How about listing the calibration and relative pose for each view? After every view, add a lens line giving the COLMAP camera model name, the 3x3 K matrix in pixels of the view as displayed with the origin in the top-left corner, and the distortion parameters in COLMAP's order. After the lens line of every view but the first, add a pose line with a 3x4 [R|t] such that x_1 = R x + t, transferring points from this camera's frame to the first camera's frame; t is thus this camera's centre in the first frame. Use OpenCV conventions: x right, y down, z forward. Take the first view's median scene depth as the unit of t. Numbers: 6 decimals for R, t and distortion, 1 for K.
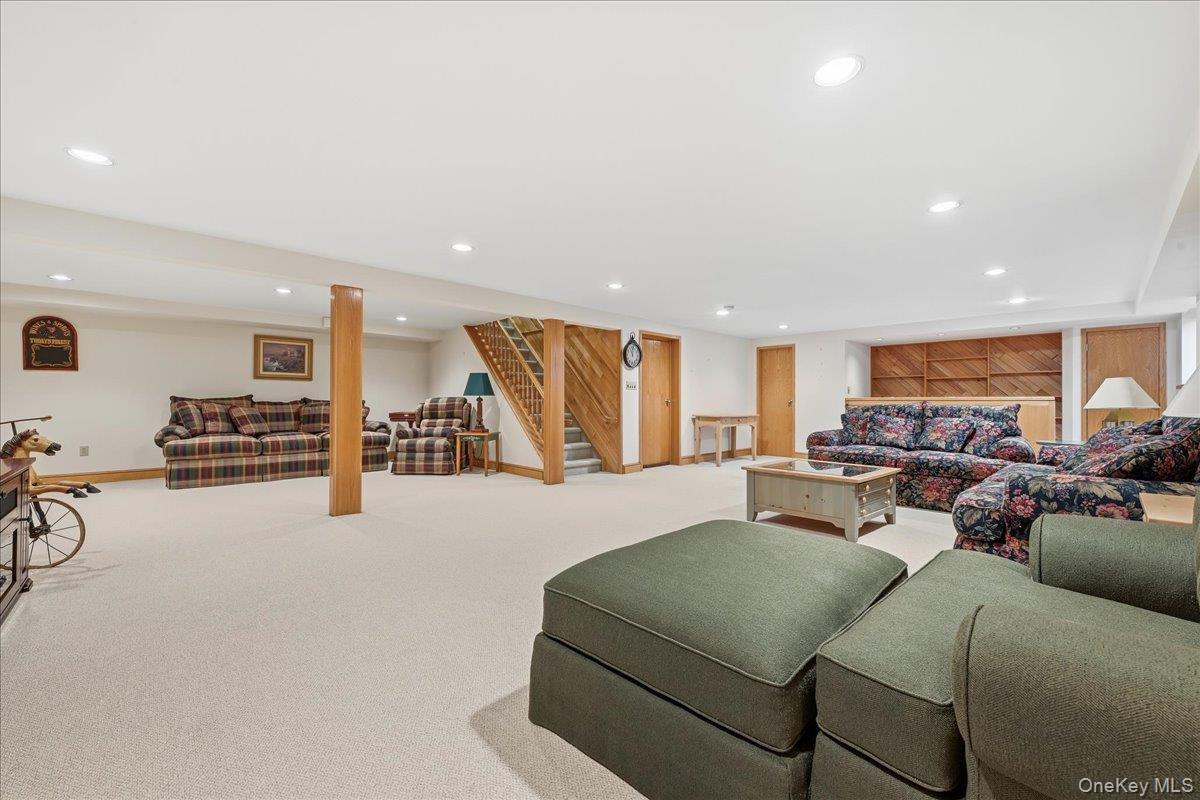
lens RADIAL K [[484.1, 0, 600.0], [0, 484.1, 400.0], [0, 0, 1]] dist [-0.001606, 0.008620]
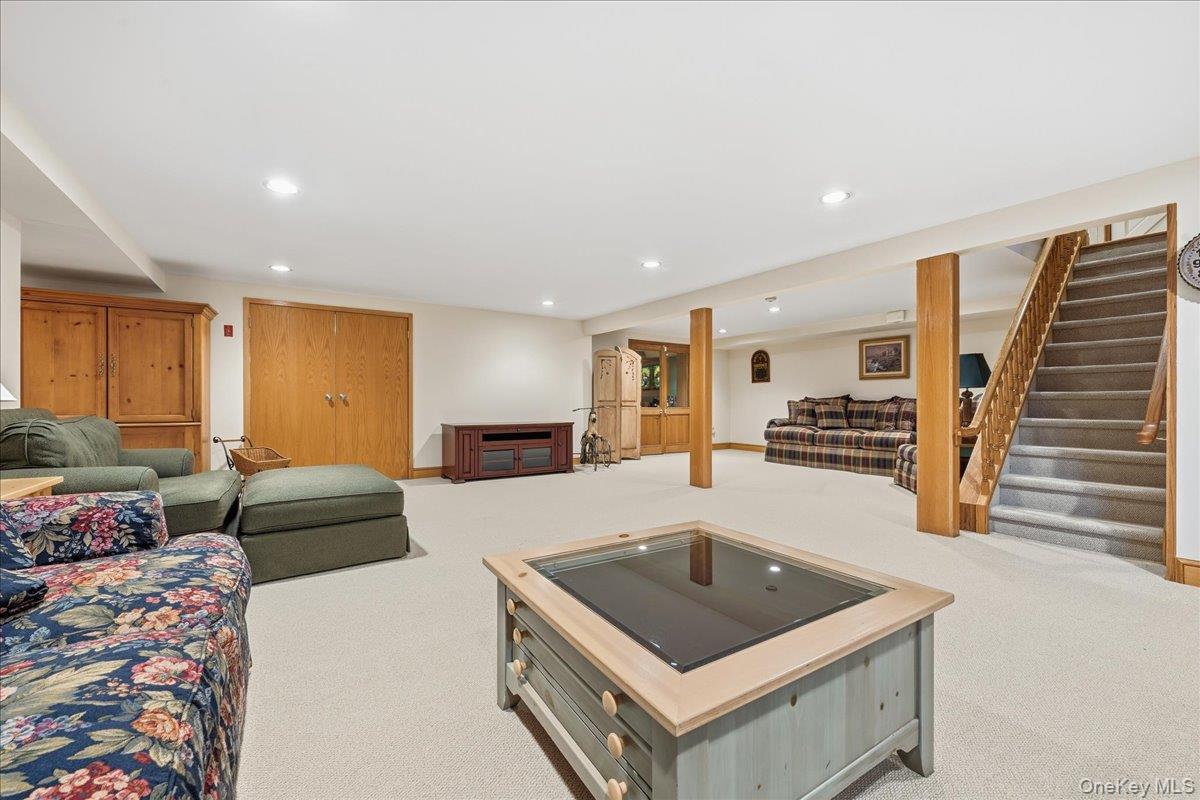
lens RADIAL K [[484.1, 0, 600.0], [0, 484.1, 400.0], [0, 0, 1]] dist [-0.001606, 0.008620]
pose [[-0.173130, -0.011282, -0.984834, 0.538614], [0.004273, 0.999916, -0.012206, 0.014882], [0.984890, -0.006321, -0.173067, 0.666907]]
